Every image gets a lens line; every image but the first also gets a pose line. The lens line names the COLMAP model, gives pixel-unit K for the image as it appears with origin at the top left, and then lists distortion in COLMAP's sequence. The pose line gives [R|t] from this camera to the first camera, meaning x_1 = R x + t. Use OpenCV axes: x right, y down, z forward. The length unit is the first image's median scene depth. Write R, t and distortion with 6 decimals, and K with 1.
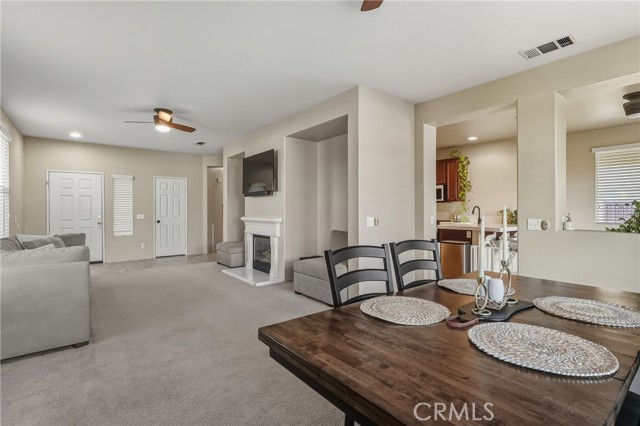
lens RADIAL K [[301.1, 0, 323.2], [0, 301.1, 210.9], [0, 0, 1]] dist [-0.001245, 0.003480]
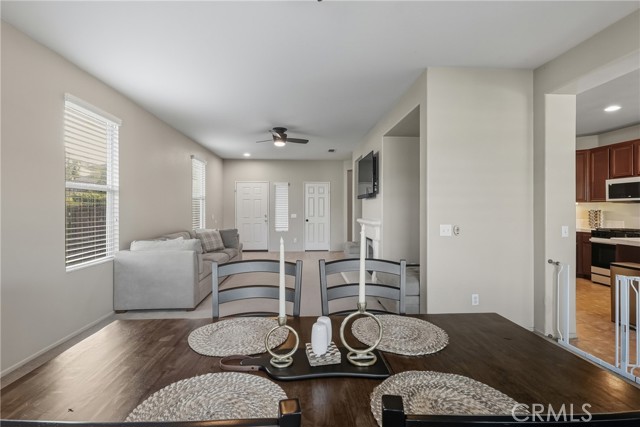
lens RADIAL K [[301.1, 0, 322.3], [0, 301.1, 210.9], [0, 0, 1]] dist [-0.001245, 0.003480]
pose [[0.823943, 0.009495, -0.566593, 0.219065], [-0.006922, 0.999954, 0.006693, -0.012712], [0.566631, -0.001593, 0.823970, 0.086404]]
